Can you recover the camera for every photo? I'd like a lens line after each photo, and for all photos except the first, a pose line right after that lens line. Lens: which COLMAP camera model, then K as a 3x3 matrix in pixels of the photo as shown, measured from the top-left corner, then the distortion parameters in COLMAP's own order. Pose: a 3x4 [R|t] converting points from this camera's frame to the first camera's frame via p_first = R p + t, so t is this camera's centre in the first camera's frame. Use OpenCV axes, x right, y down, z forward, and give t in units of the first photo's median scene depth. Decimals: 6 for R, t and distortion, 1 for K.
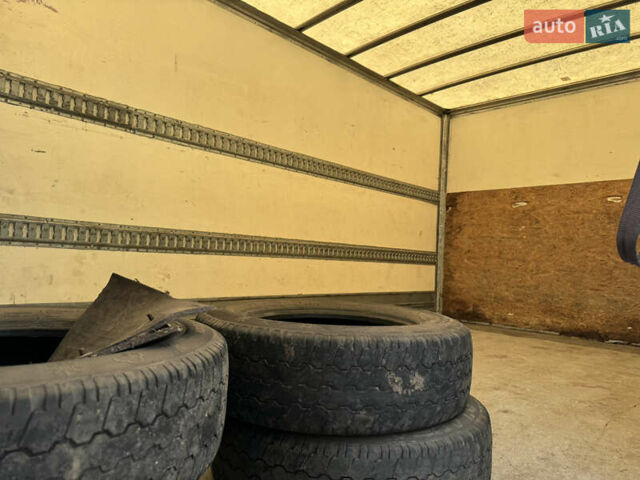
lens RADIAL K [[451.2, 0, 318.6], [0, 451.2, 240.6], [0, 0, 1]] dist [0.073648, -0.090687]
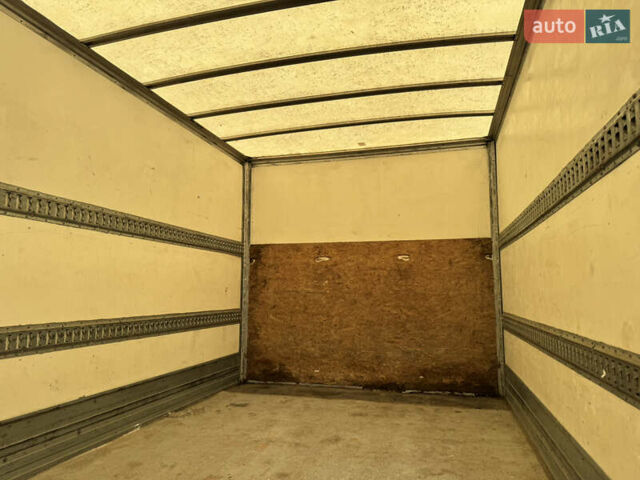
lens RADIAL K [[451.2, 0, 318.6], [0, 451.2, 240.6], [0, 0, 1]] dist [0.073648, -0.090687]
pose [[0.880857, 0.014159, 0.473171, -0.042830], [0.019263, 0.997653, -0.065714, -0.055442], [-0.472991, 0.066999, 0.878516, 0.121940]]
